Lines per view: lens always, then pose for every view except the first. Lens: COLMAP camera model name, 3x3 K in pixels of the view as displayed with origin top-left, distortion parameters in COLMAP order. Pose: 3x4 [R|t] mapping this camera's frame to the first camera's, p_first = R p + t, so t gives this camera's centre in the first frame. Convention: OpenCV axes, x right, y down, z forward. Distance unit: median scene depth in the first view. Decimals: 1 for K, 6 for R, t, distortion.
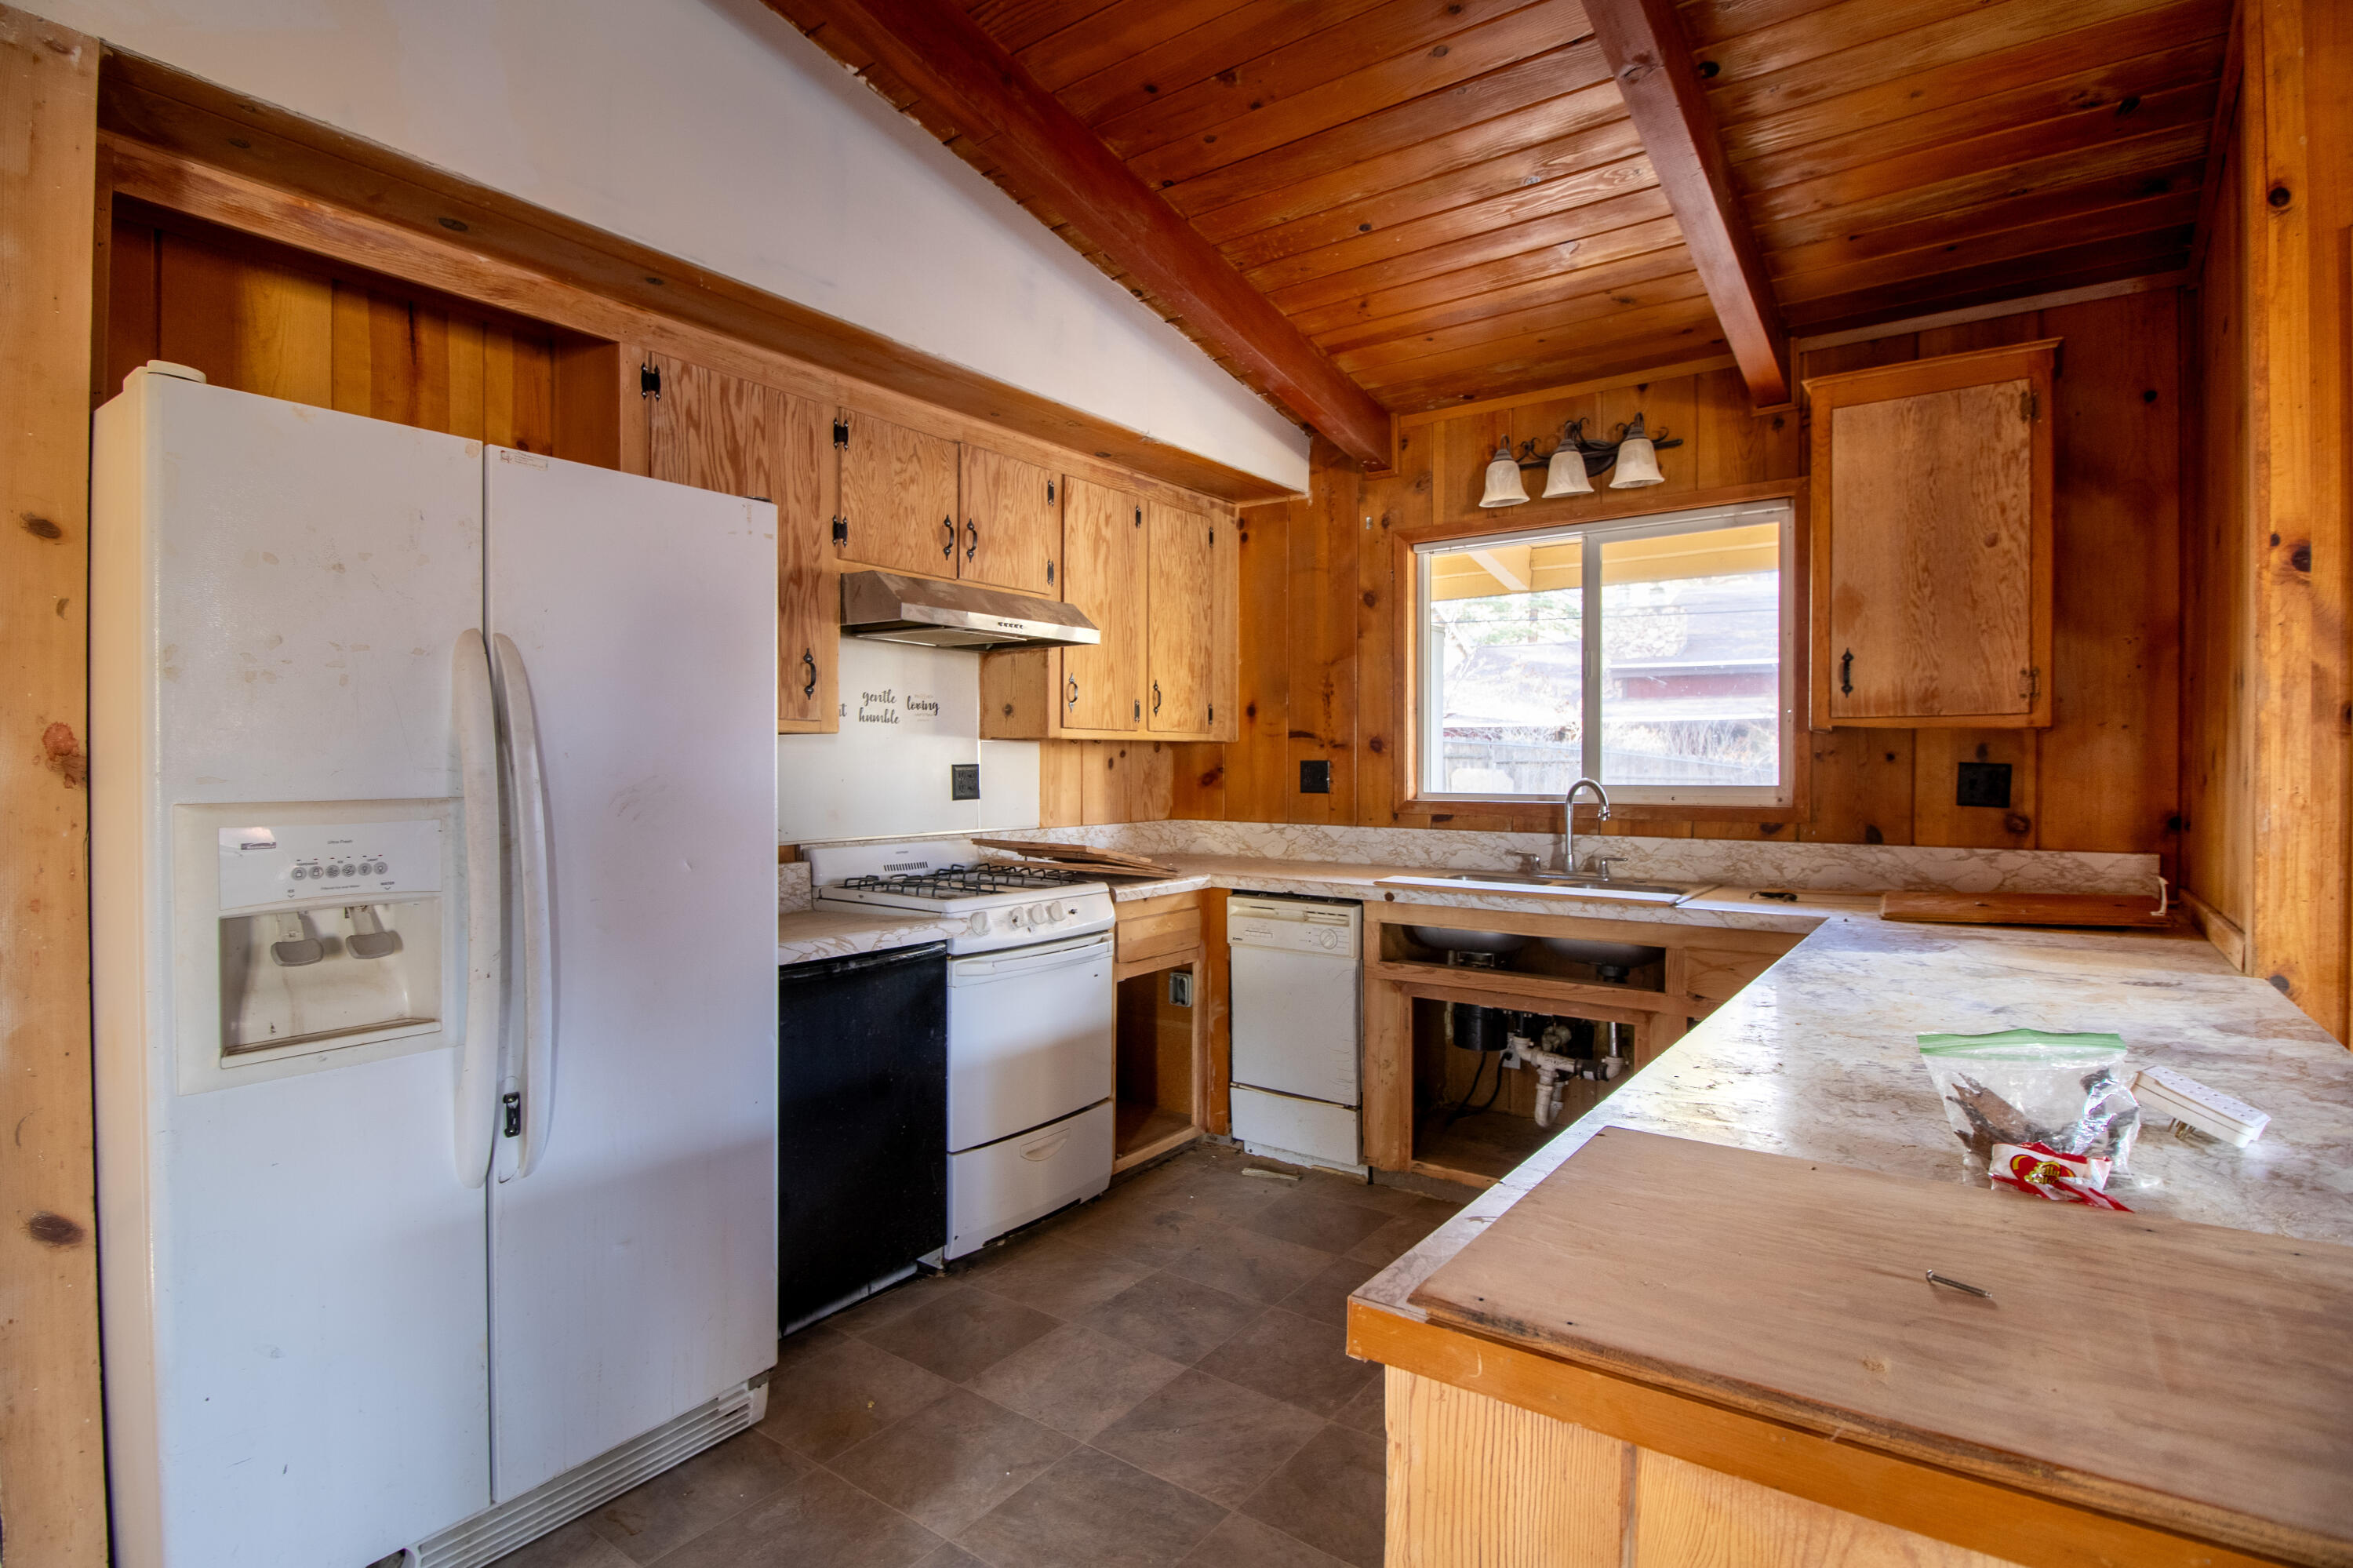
lens RADIAL K [[1139.0, 0, 1187.1], [0, 1139.0, 774.7], [0, 0, 1]] dist [0.002189, -0.013792]
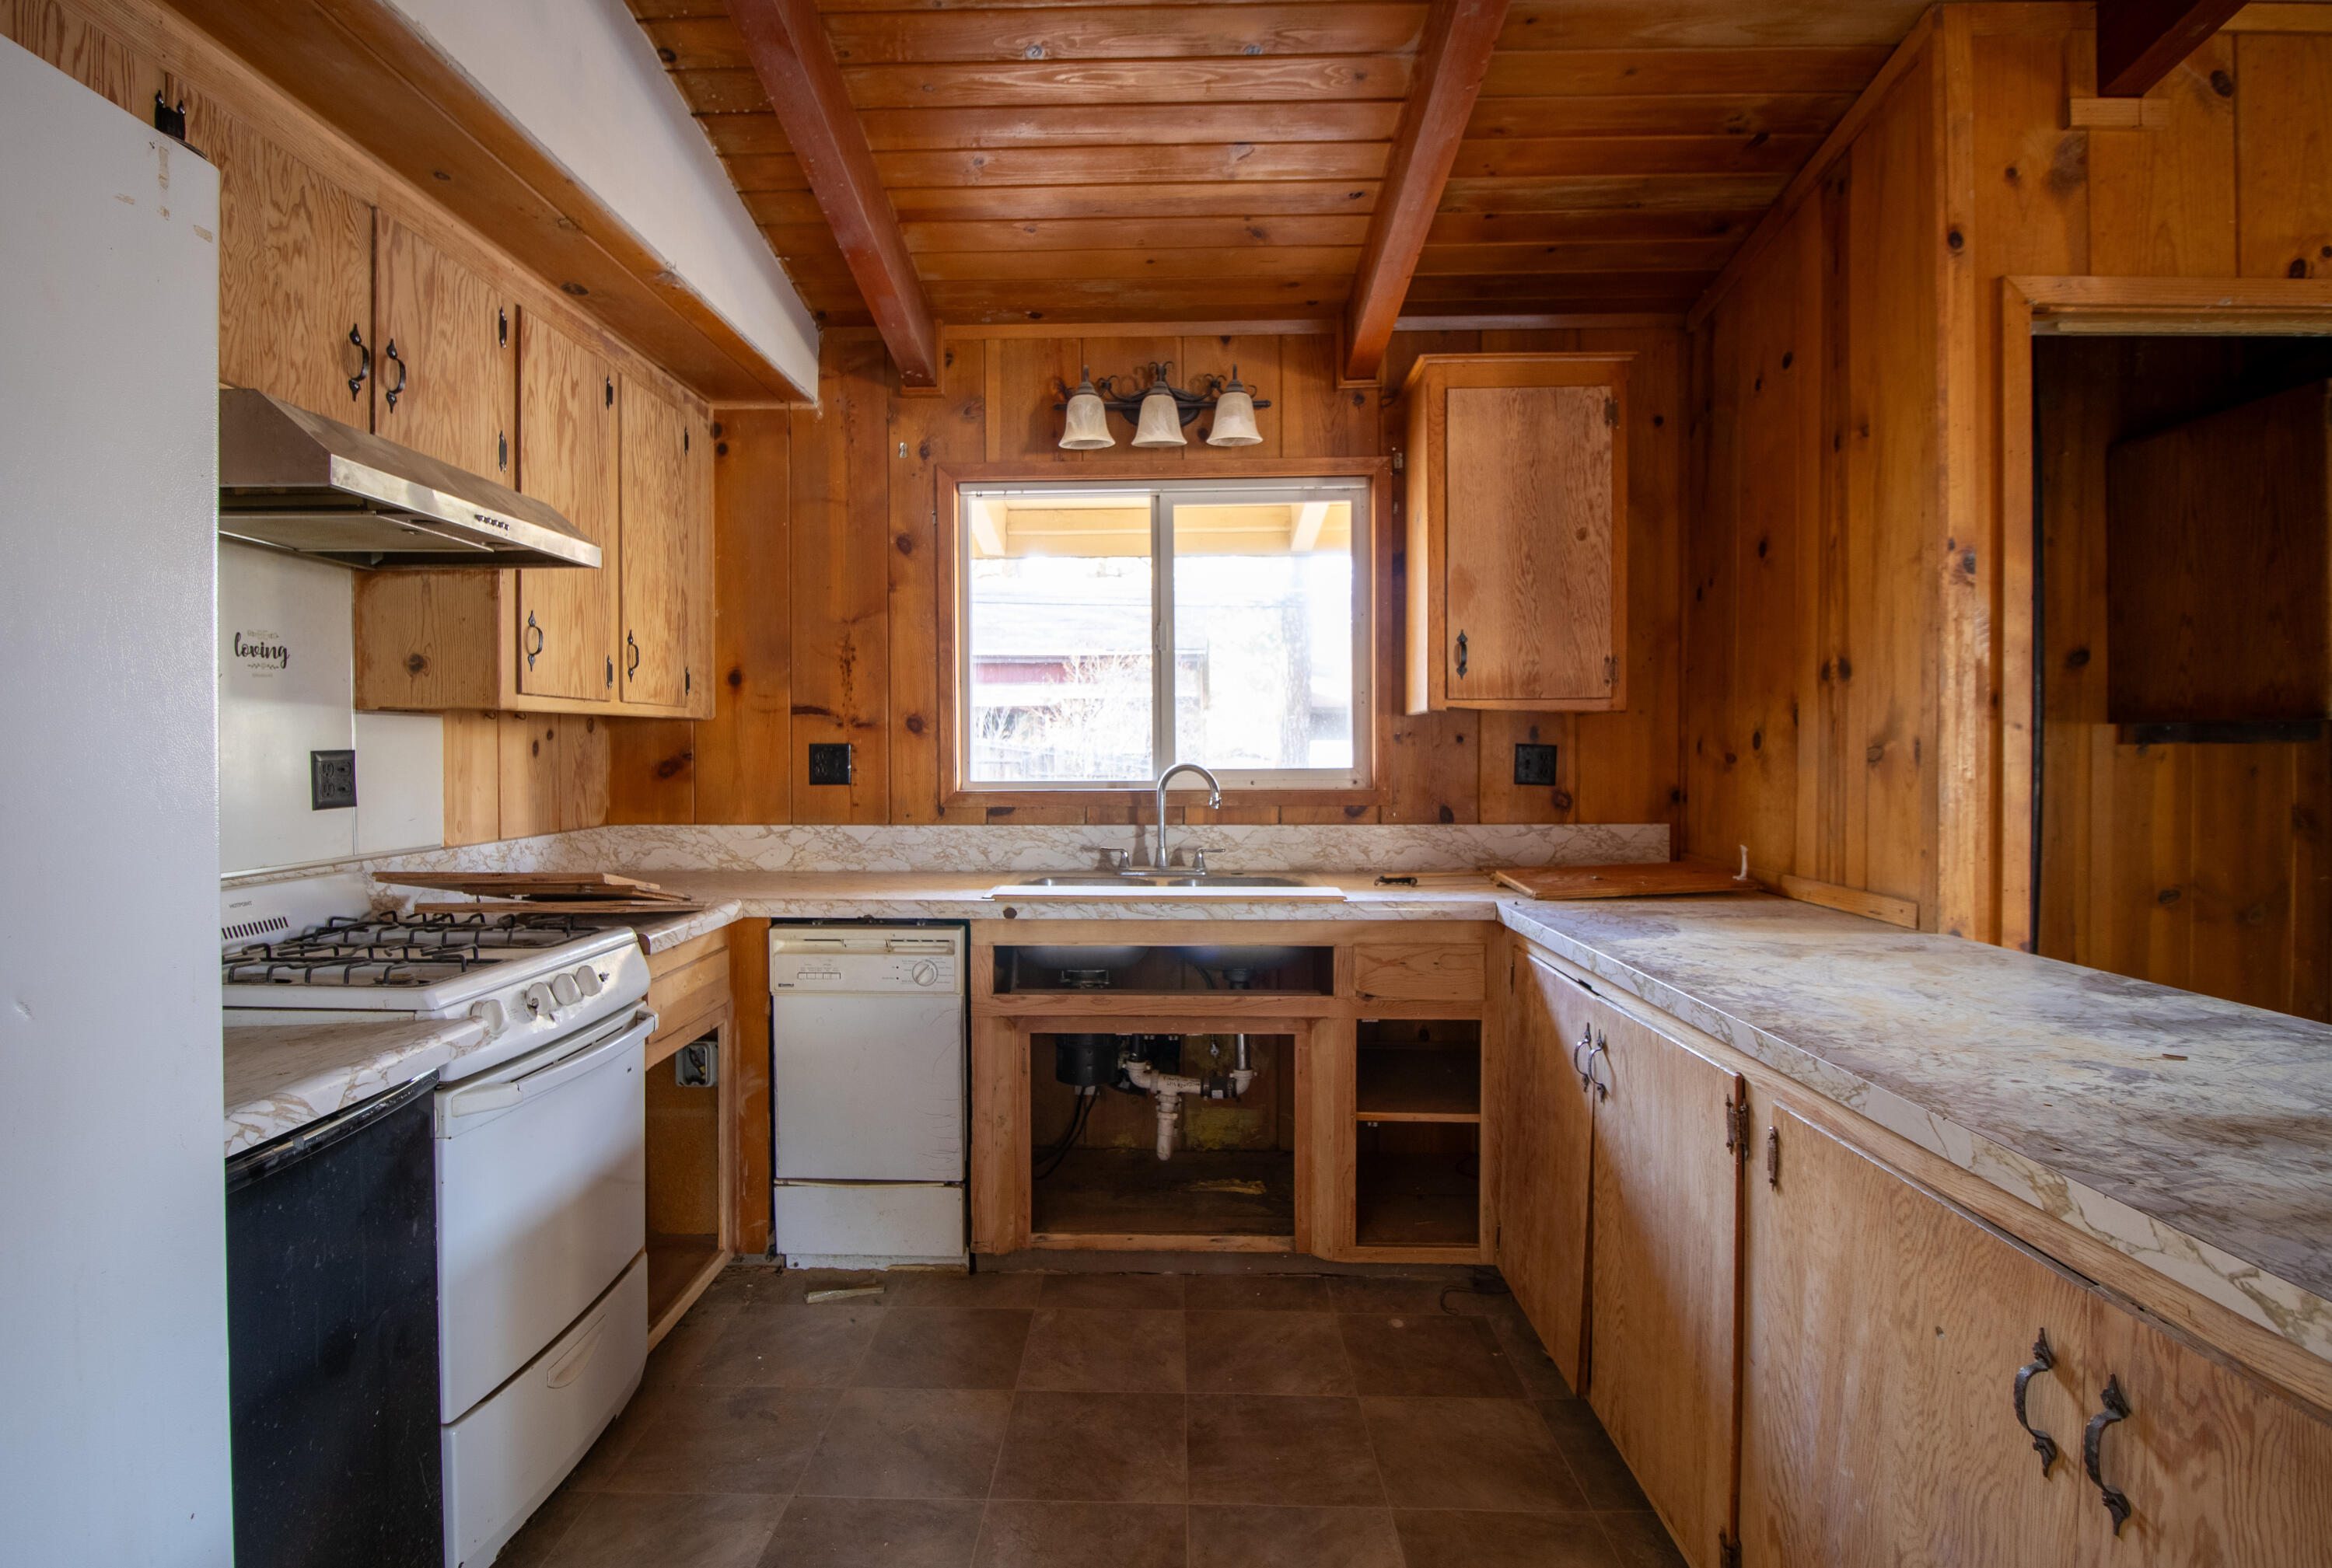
lens RADIAL K [[1157.5, 0, 1122.8], [0, 1157.5, 762.8], [0, 0, 1]] dist [0.005390, -0.016822]
pose [[0.832675, -0.010797, 0.553657, -0.196109], [0.009075, 0.999942, 0.005852, -0.002390], [-0.553687, 0.000152, 0.832725, 0.264948]]
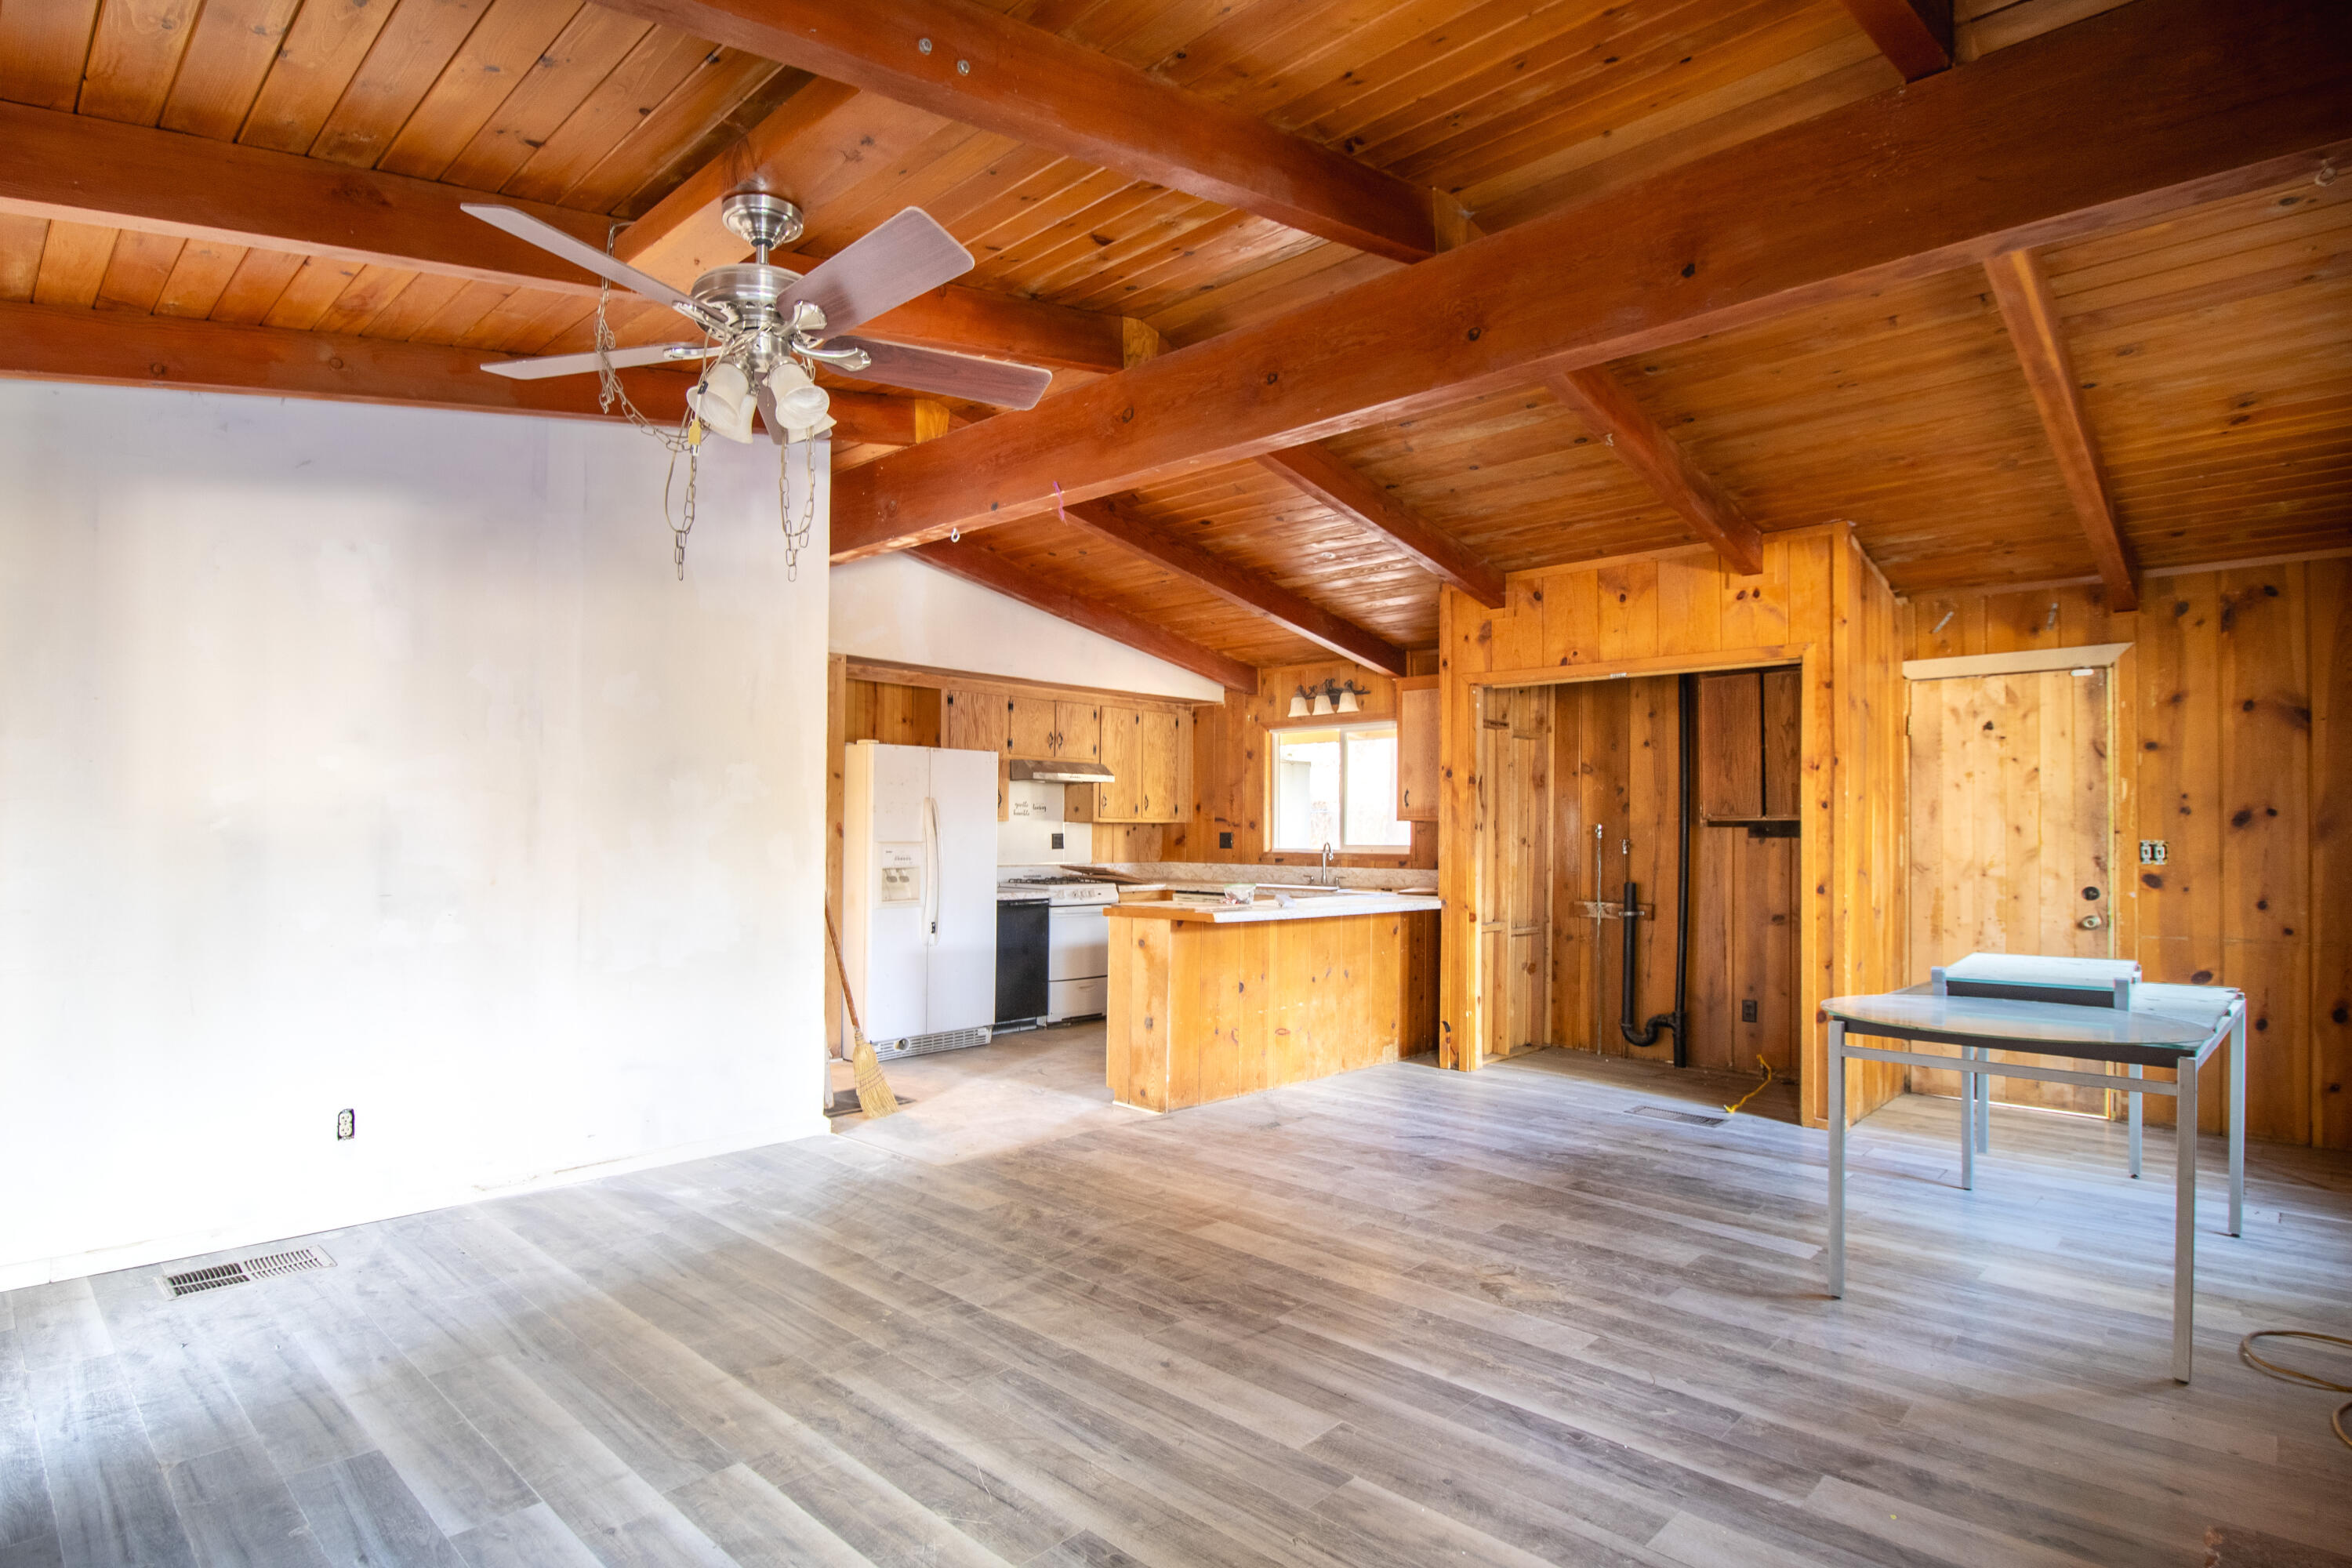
lens RADIAL K [[1205.0, 0, 1110.1], [0, 1205.0, 817.5], [0, 0, 1]] dist [-0.015250, -0.000983]
pose [[0.987427, 0.003548, -0.158035, 0.299264], [-0.007096, 0.999735, -0.021888, 0.011547], [0.157915, 0.022735, 0.987191, -1.407678]]
